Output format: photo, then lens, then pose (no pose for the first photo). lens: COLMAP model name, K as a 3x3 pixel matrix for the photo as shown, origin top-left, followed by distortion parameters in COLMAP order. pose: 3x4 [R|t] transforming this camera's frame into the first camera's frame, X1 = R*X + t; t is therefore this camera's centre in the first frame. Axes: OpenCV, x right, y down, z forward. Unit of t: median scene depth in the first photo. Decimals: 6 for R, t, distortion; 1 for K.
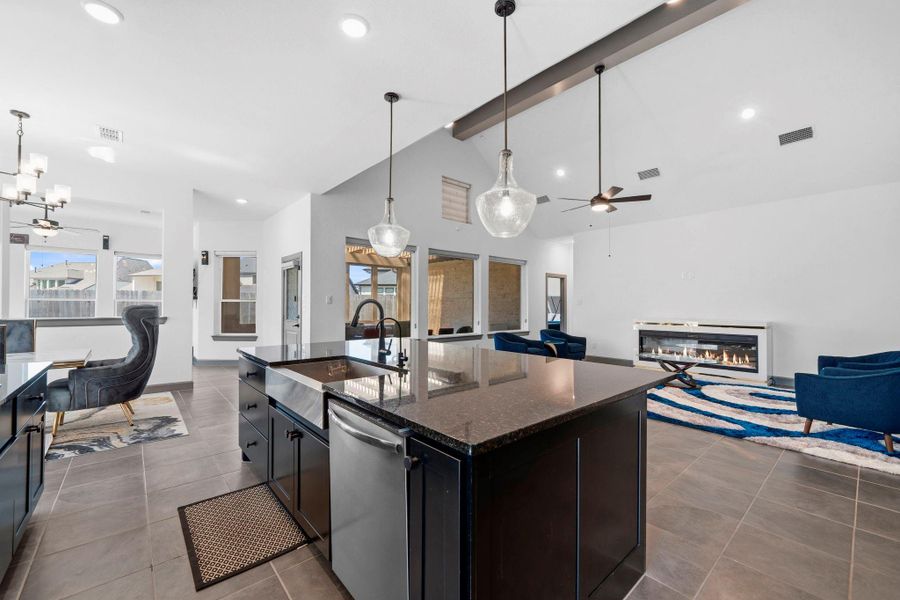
lens RADIAL K [[365.0, 0, 450.0], [0, 365.0, 300.0], [0, 0, 1]] dist [-0.000930, -0.000062]
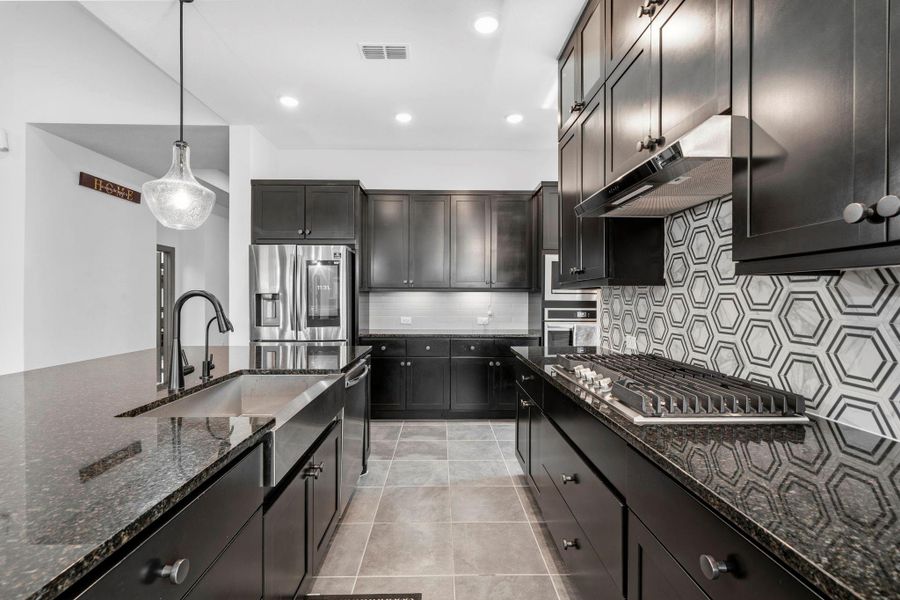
lens RADIAL K [[402.9, 0, 450.0], [0, 402.9, 300.0], [0, 0, 1]] dist [-0.001452, -0.000265]
pose [[-0.766433, -0.008273, 0.642271, -0.626837], [-0.010015, 0.999949, 0.000930, 0.006967], [-0.642246, -0.005719, -0.766477, 0.769455]]
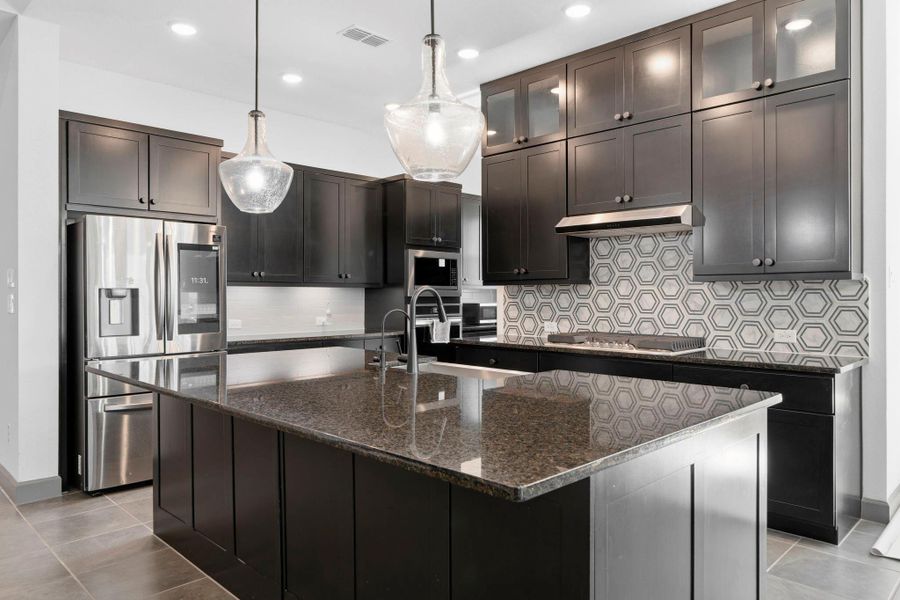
lens RADIAL K [[600.8, 0, 445.7], [0, 600.8, 295.8], [0, 0, 1]] dist [-0.005928, -0.000296]
pose [[-0.998000, -0.000658, -0.063203, -0.119182], [-0.000103, 0.999961, -0.008785, 0.018145], [0.063206, -0.008761, -0.997962, 1.354884]]
